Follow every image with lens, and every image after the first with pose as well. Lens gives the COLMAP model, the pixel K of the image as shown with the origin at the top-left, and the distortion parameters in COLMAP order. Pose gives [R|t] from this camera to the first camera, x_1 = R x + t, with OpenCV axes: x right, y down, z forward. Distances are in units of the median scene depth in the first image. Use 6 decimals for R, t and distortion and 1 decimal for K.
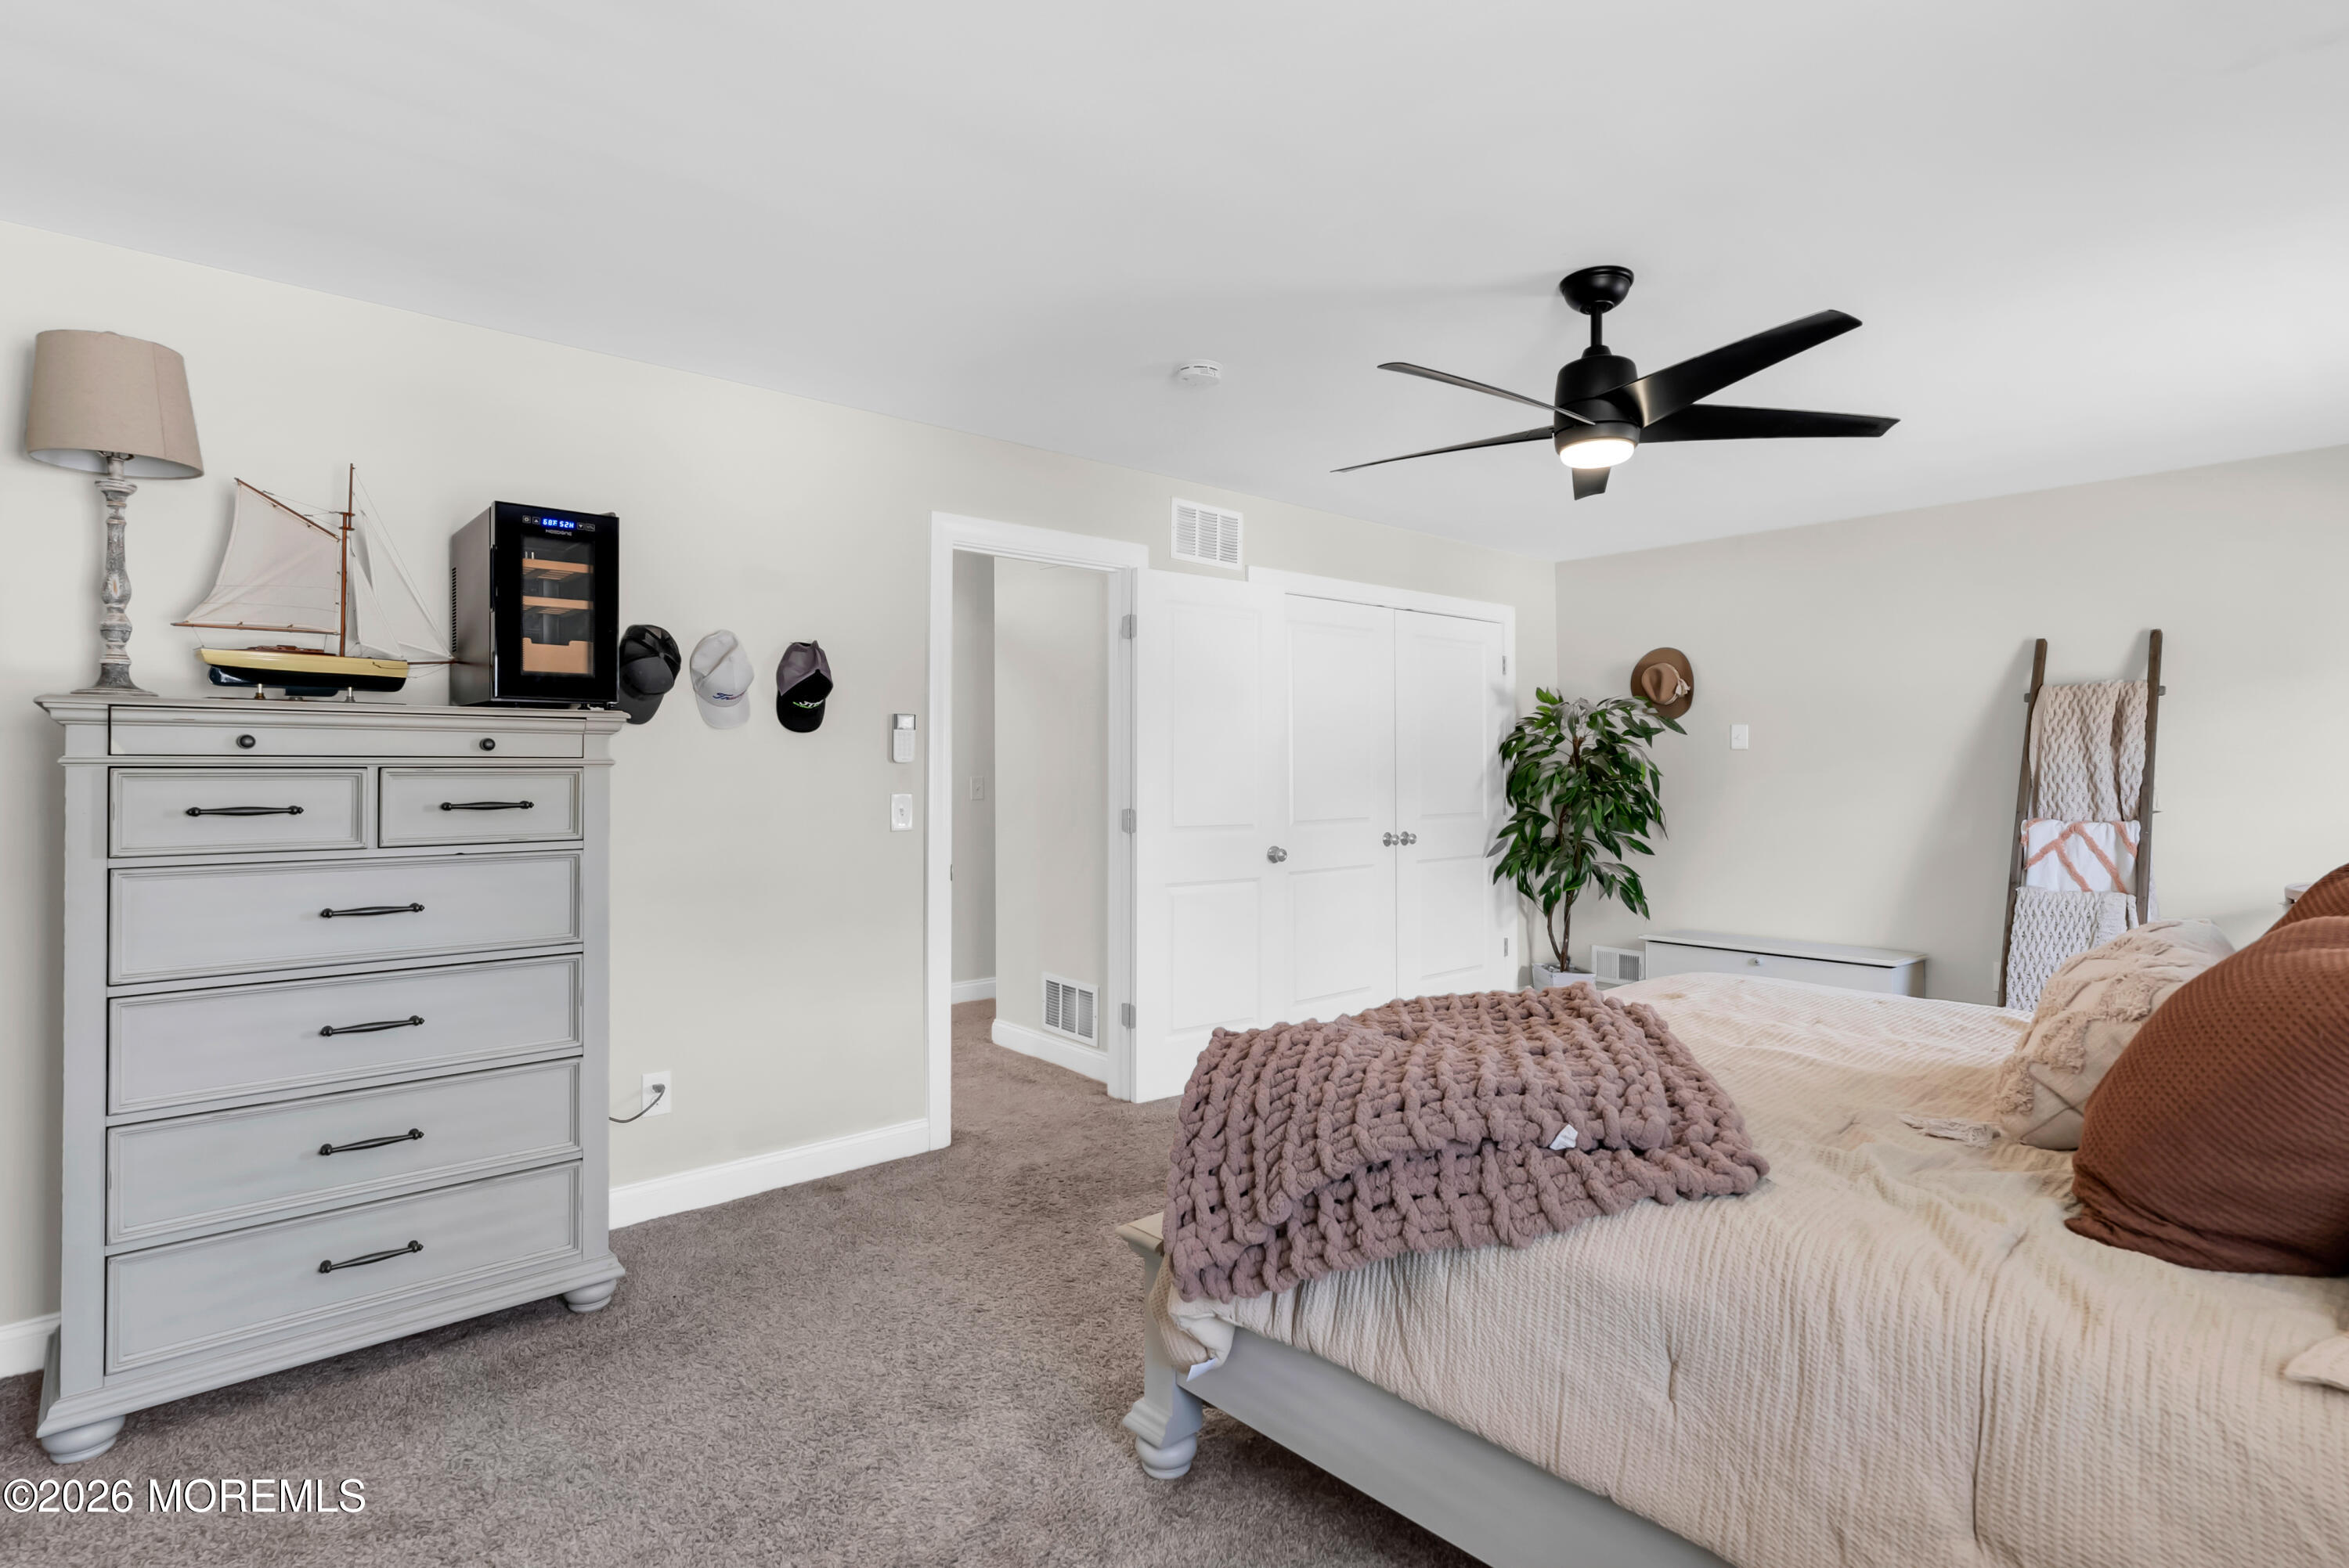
lens RADIAL K [[1171.5, 0, 1174.5], [0, 1171.5, 784.0], [0, 0, 1]] dist [0.002258, 0.000130]
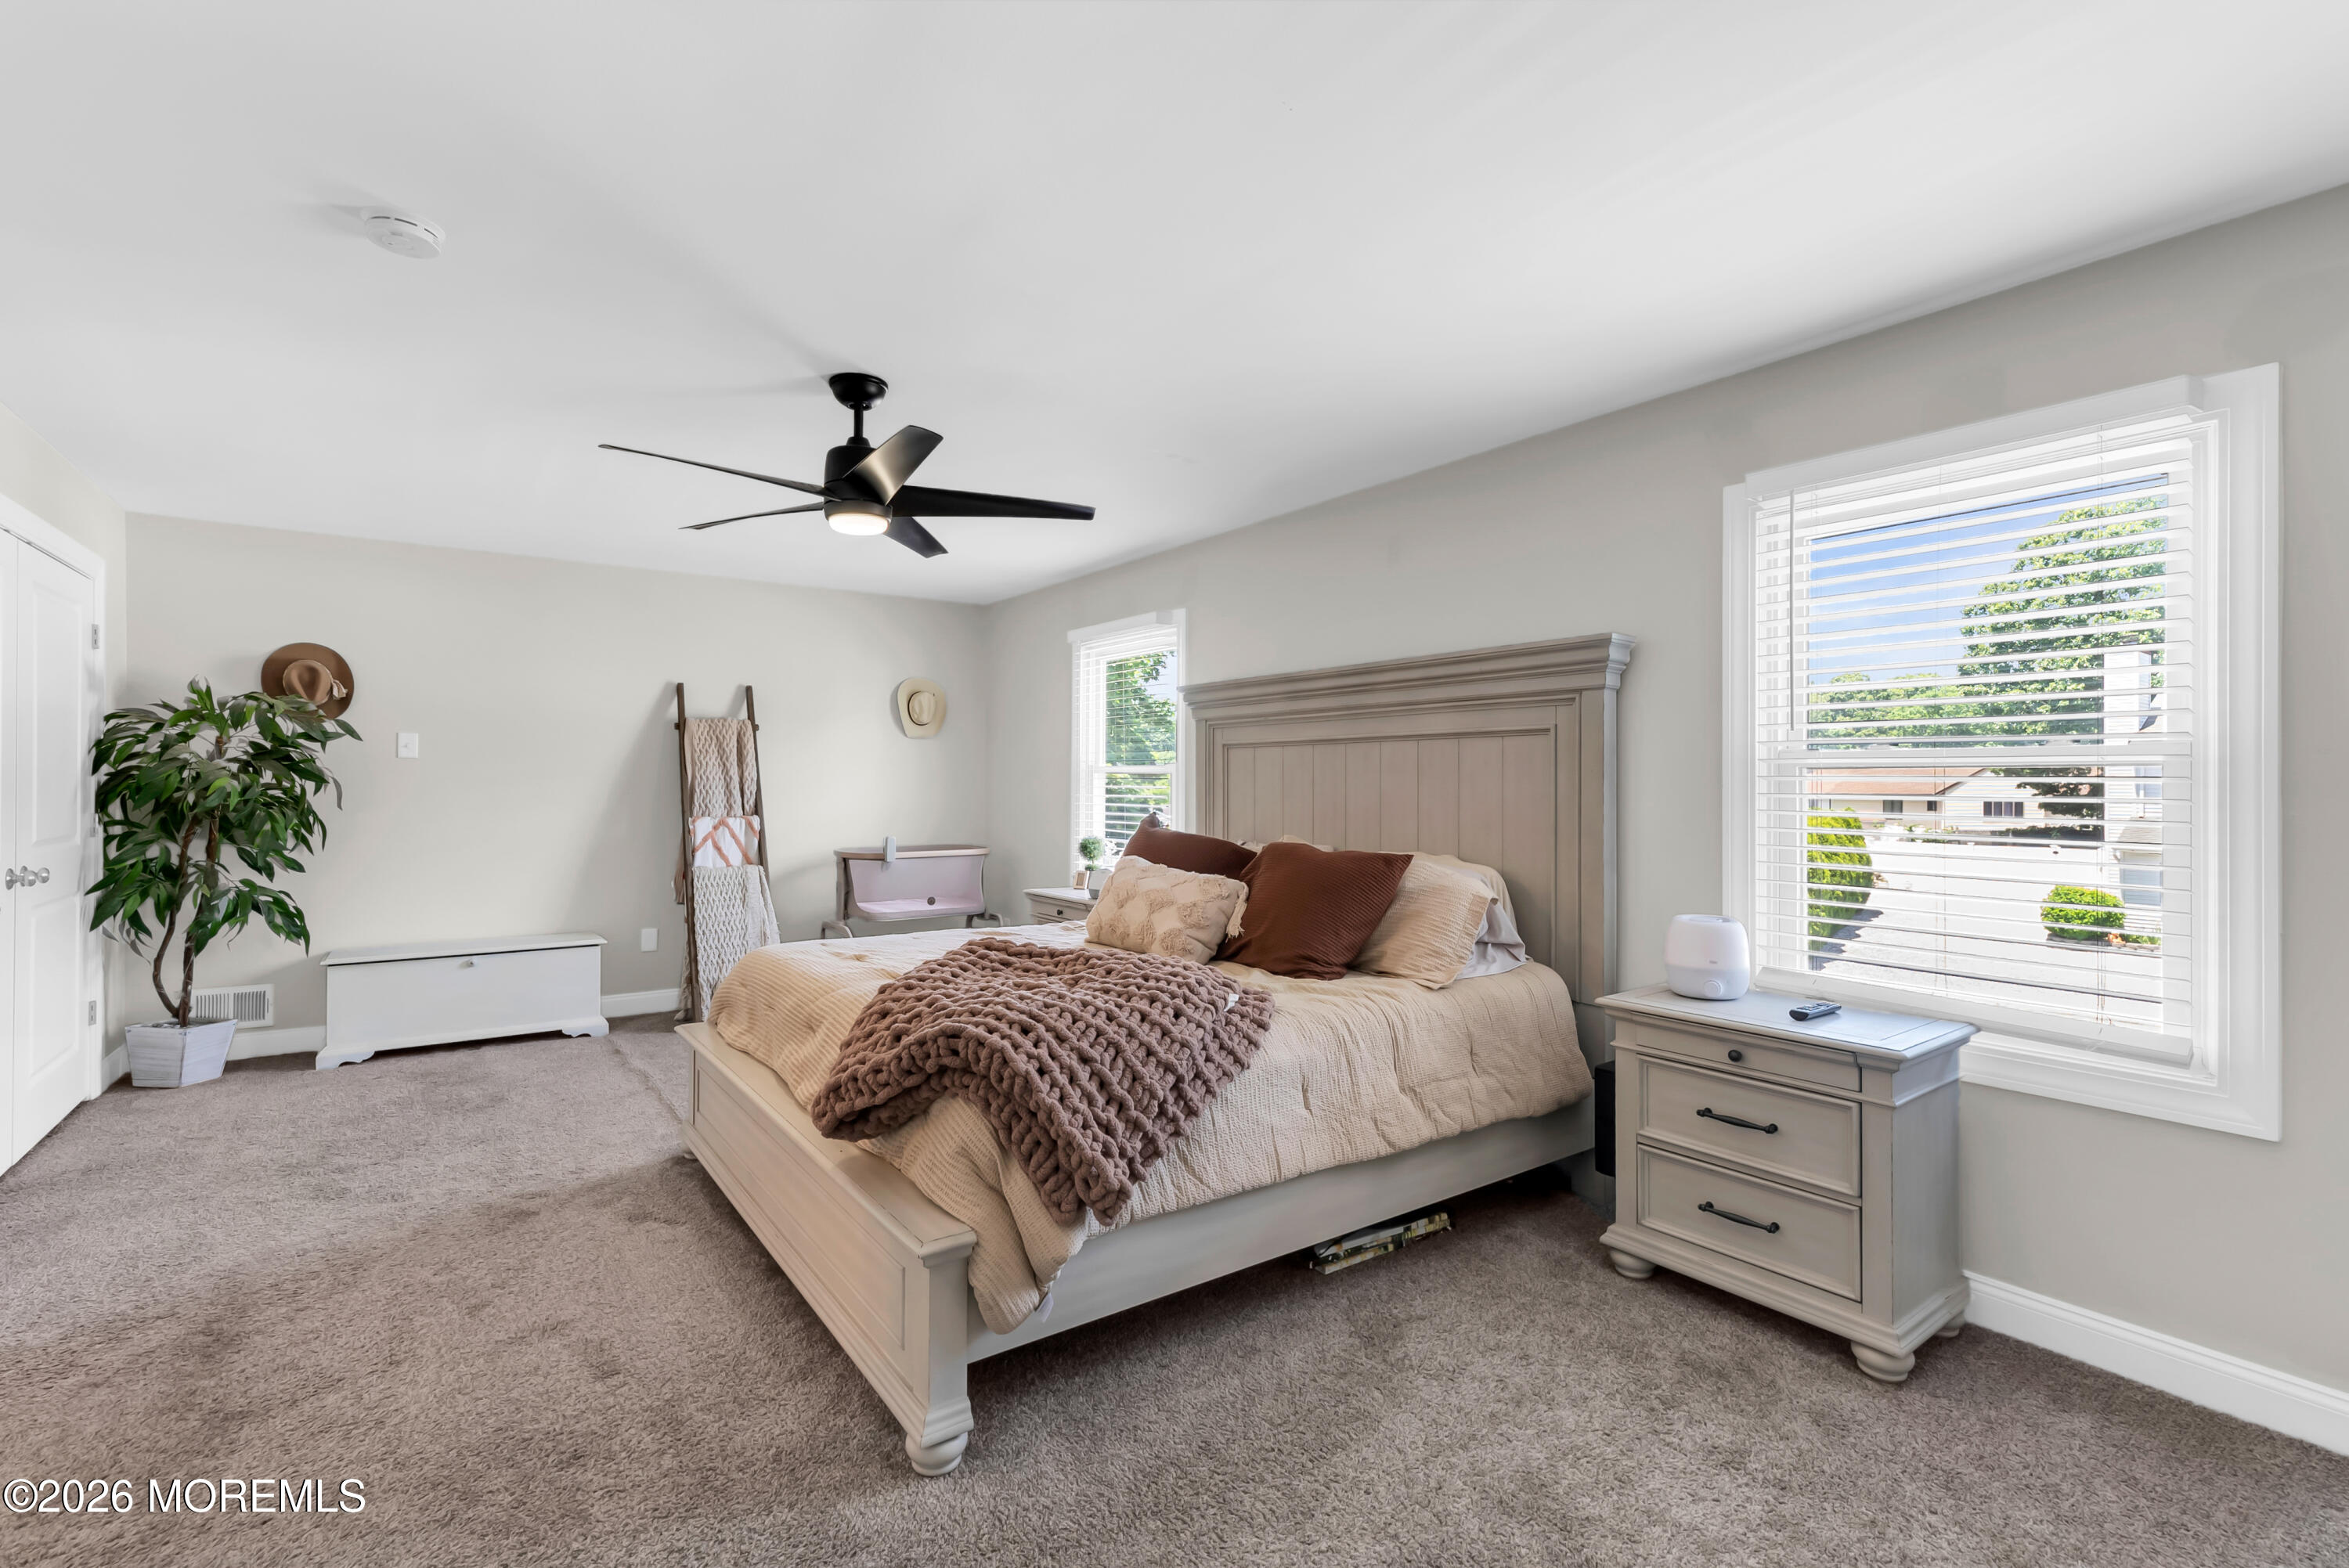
lens RADIAL K [[1049.3, 0, 1174.5], [0, 1049.3, 784.0], [0, 0, 1]] dist [-0.000885, -0.000015]
pose [[0.099919, -0.000615, 0.994995, -0.418696], [0.007261, 0.999974, -0.000111, -0.003689], [-0.994969, 0.007236, 0.099921, 0.329949]]
